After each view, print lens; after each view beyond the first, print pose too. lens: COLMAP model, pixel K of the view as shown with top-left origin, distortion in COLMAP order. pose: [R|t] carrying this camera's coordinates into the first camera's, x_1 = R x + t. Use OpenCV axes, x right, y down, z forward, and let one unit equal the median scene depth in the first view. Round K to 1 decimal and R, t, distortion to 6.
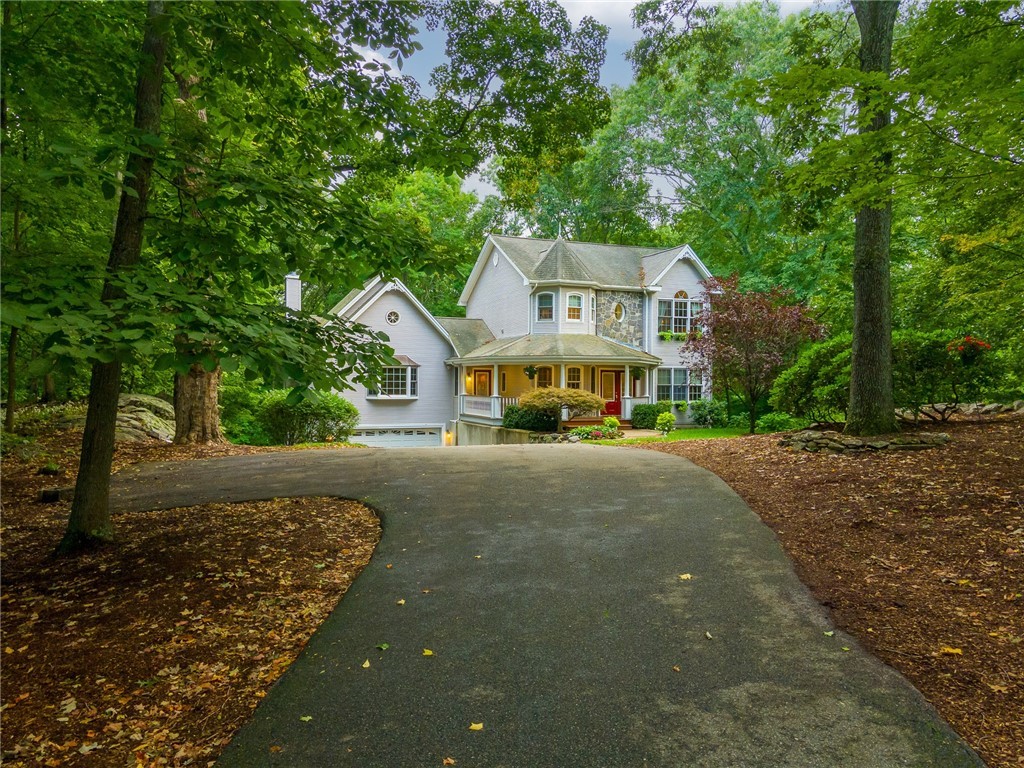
lens RADIAL K [[721.2, 0, 512.4], [0, 721.2, 379.6], [0, 0, 1]] dist [0.010001, 0.021098]
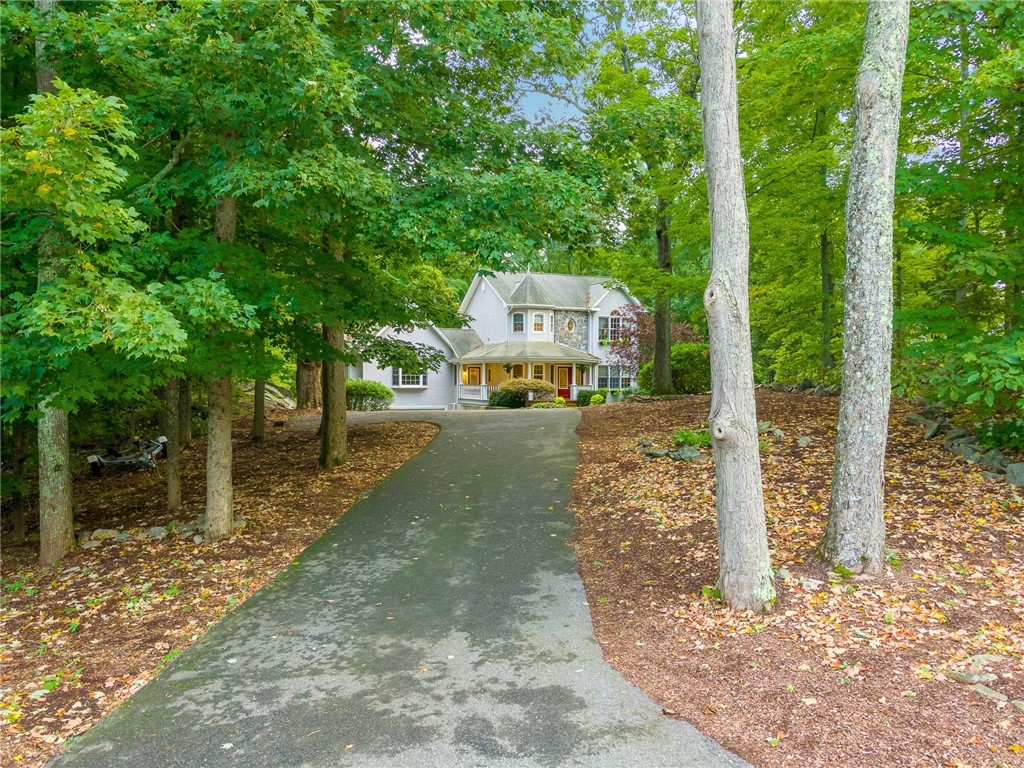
lens RADIAL K [[721.2, 0, 512.3], [0, 721.2, 384.7], [0, 0, 1]] dist [0.010001, 0.021098]
pose [[0.999834, -0.003245, 0.017944, 0.007437], [0.003101, 0.999963, 0.008058, 0.010547], [-0.017969, -0.008001, 0.999807, -0.414091]]
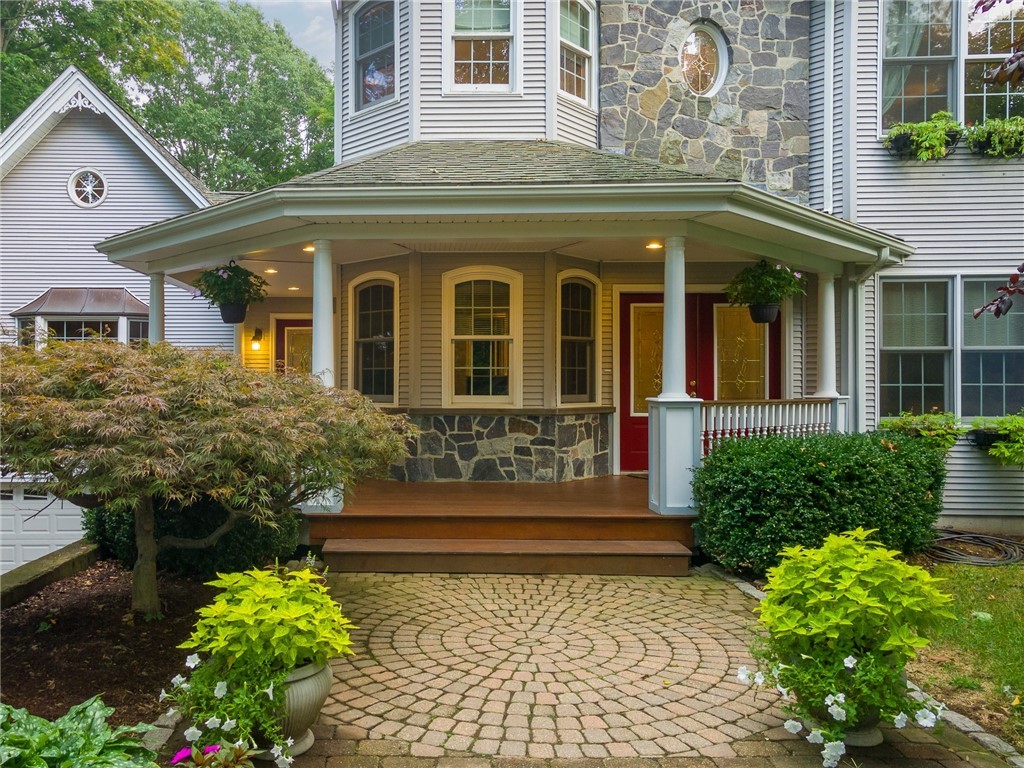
lens RADIAL K [[721.2, 0, 504.4], [0, 721.2, 380.9], [0, 0, 1]] dist [0.010001, 0.021098]
pose [[0.930392, -0.008953, -0.366458, 0.174622], [0.007580, 0.999958, -0.005187, 0.018376], [0.366489, 0.002048, 0.930420, 0.740646]]
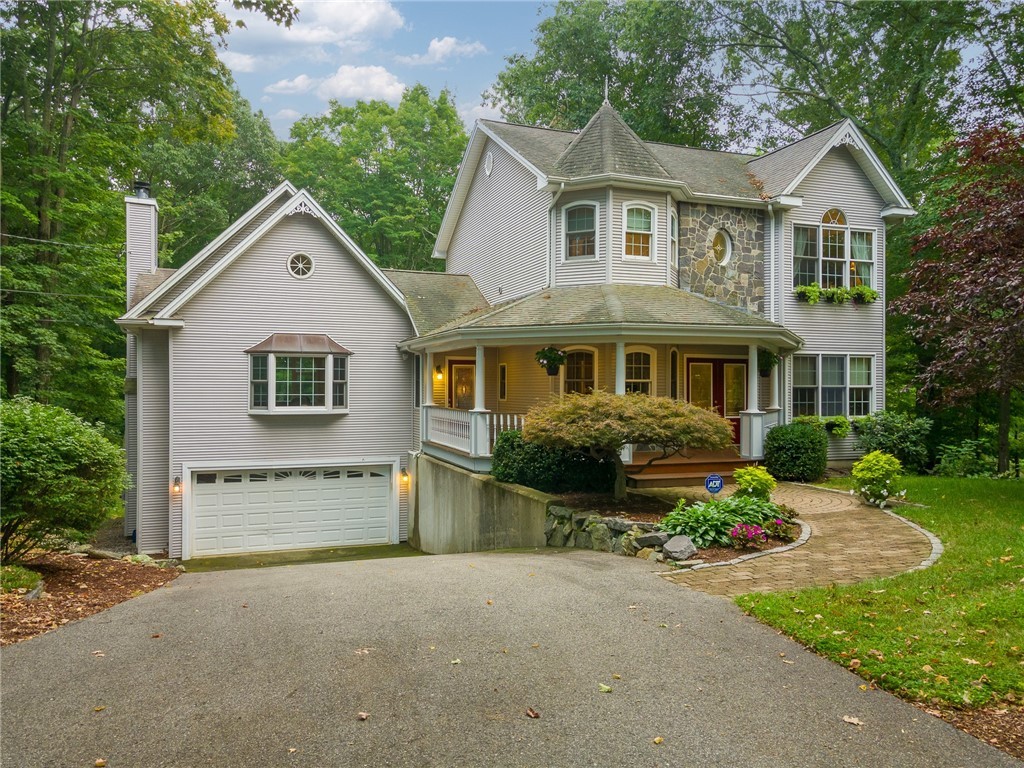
lens RADIAL K [[673.1, 0, 515.7], [0, 673.1, 377.8], [0, 0, 1]] dist [0.011177, 0.000857]
pose [[0.999540, -0.003878, -0.030073, 0.014023], [0.003681, 0.999971, -0.006612, 0.003632], [0.030098, 0.006498, 0.999526, 0.508478]]
